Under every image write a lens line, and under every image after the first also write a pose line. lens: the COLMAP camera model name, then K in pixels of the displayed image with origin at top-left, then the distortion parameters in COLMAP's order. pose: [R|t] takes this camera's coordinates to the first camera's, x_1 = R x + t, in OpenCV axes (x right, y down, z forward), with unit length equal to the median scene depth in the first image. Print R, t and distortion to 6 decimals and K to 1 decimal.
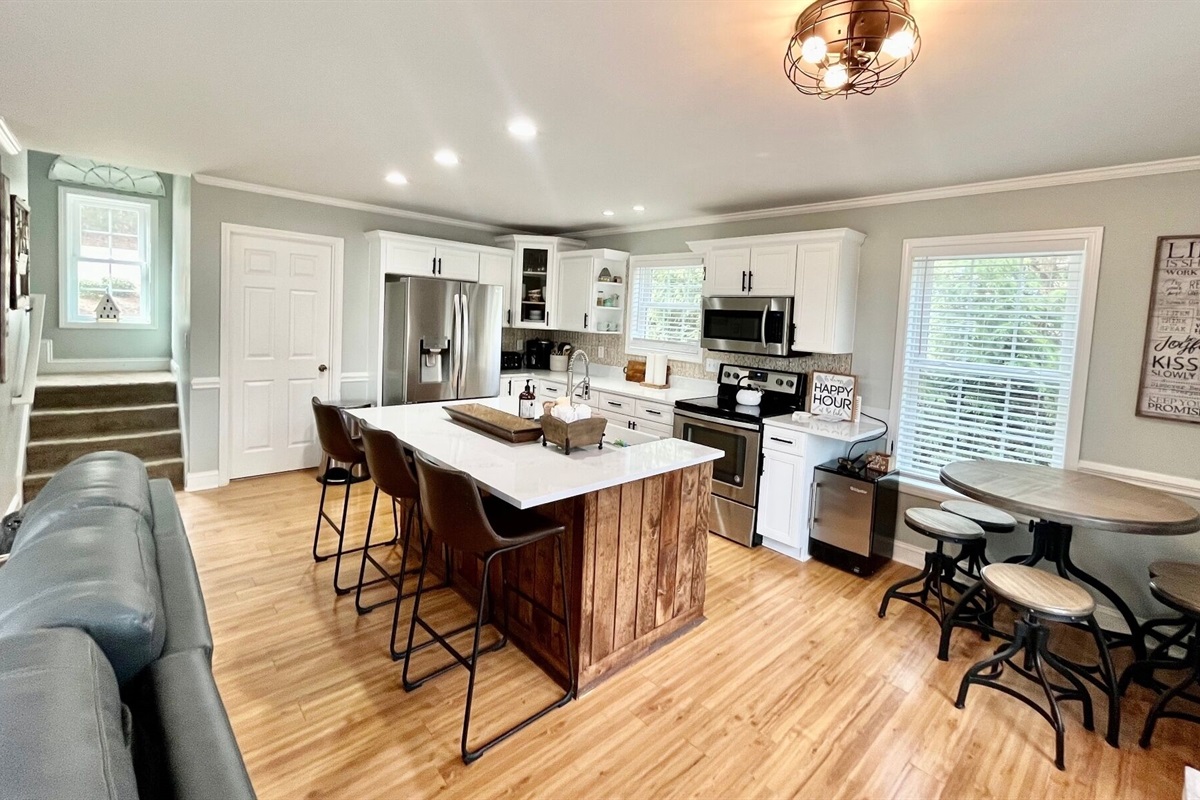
lens RADIAL K [[528.9, 0, 623.6], [0, 528.9, 351.9], [0, 0, 1]] dist [0.002316, 0.000563]
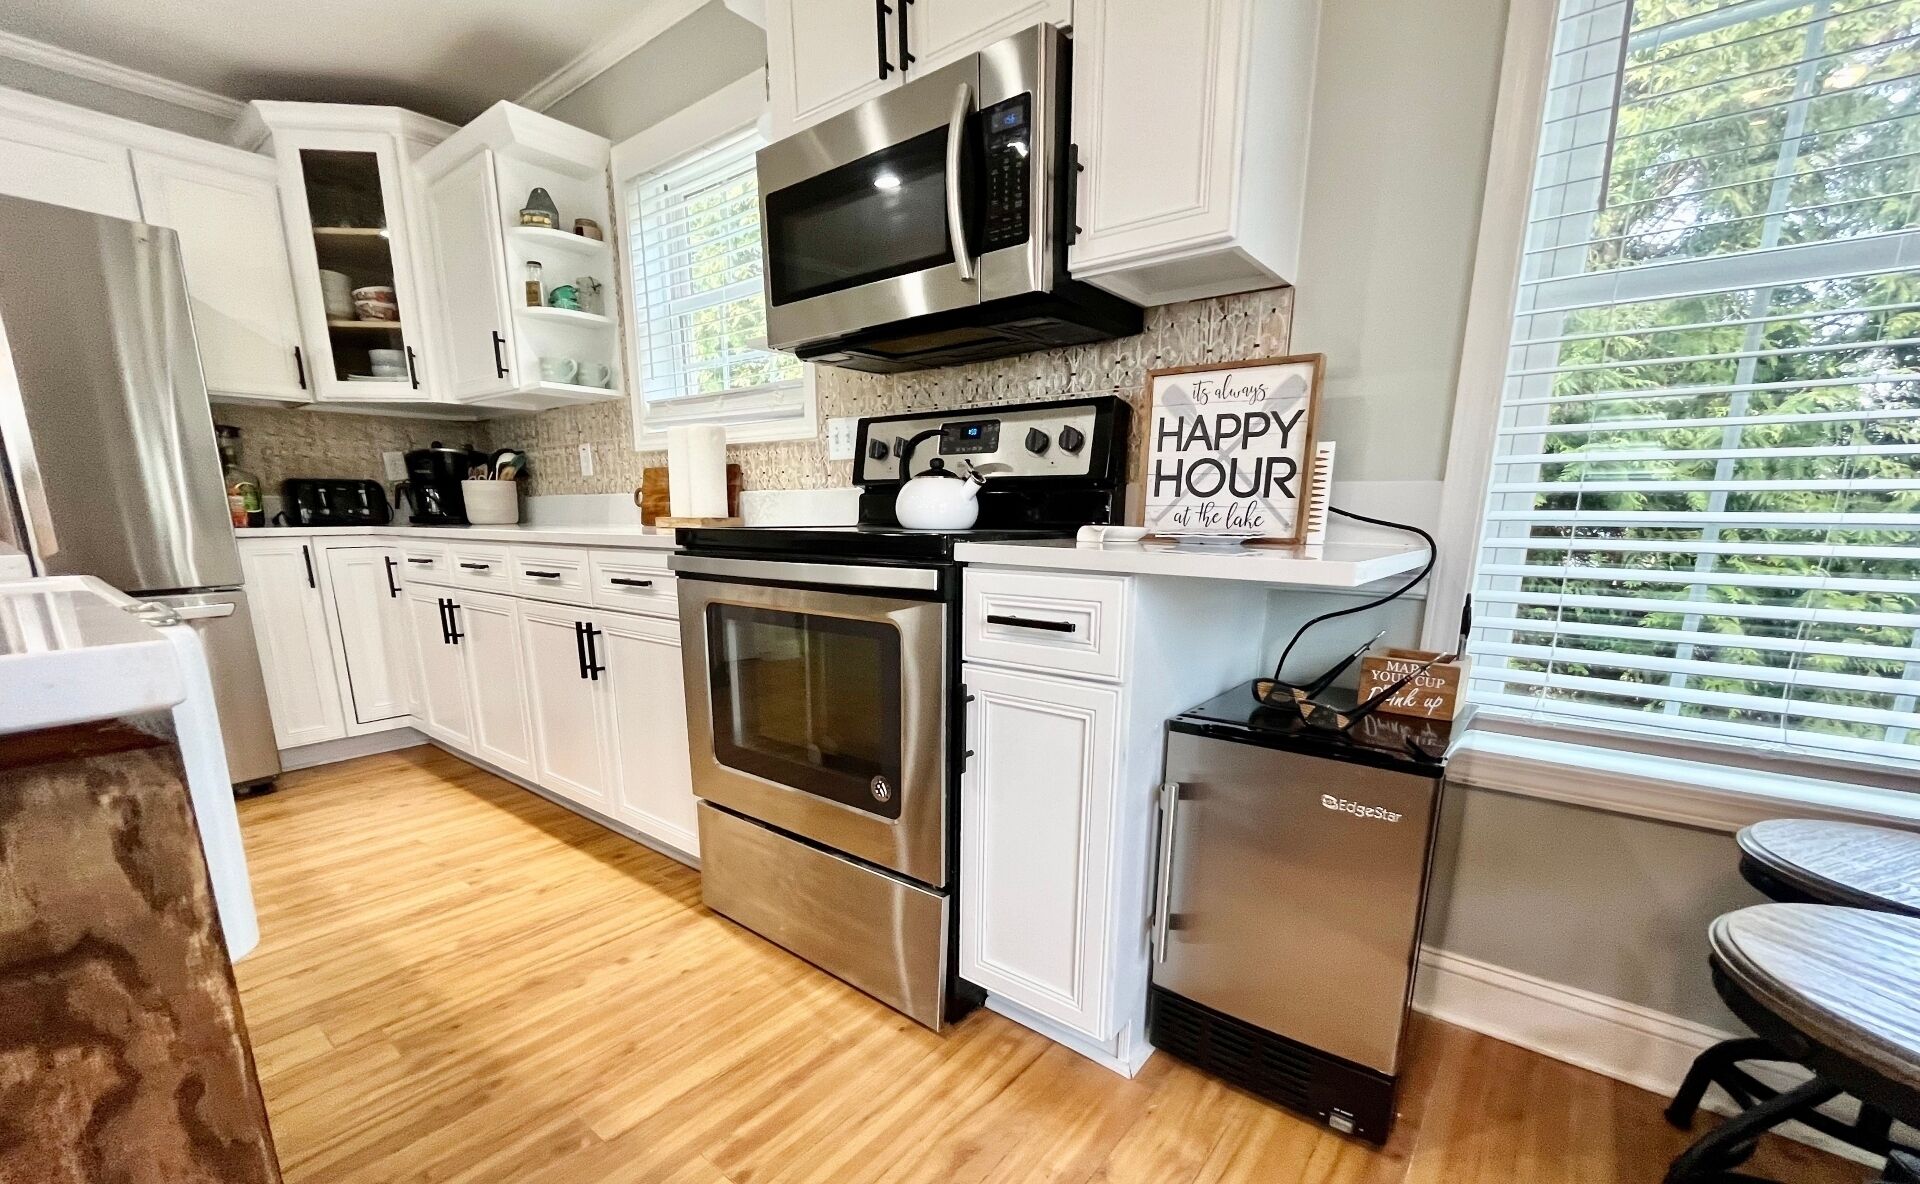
lens RADIAL K [[809.6, 0, 930.8], [0, 809.6, 692.9], [0, 0, 1]] dist [0.001138, -0.000084]
pose [[0.992894, -0.076623, 0.091050, 0.187733], [0.060847, 0.984429, 0.164915, 0.115996], [-0.102269, -0.158203, 0.982096, 0.553484]]
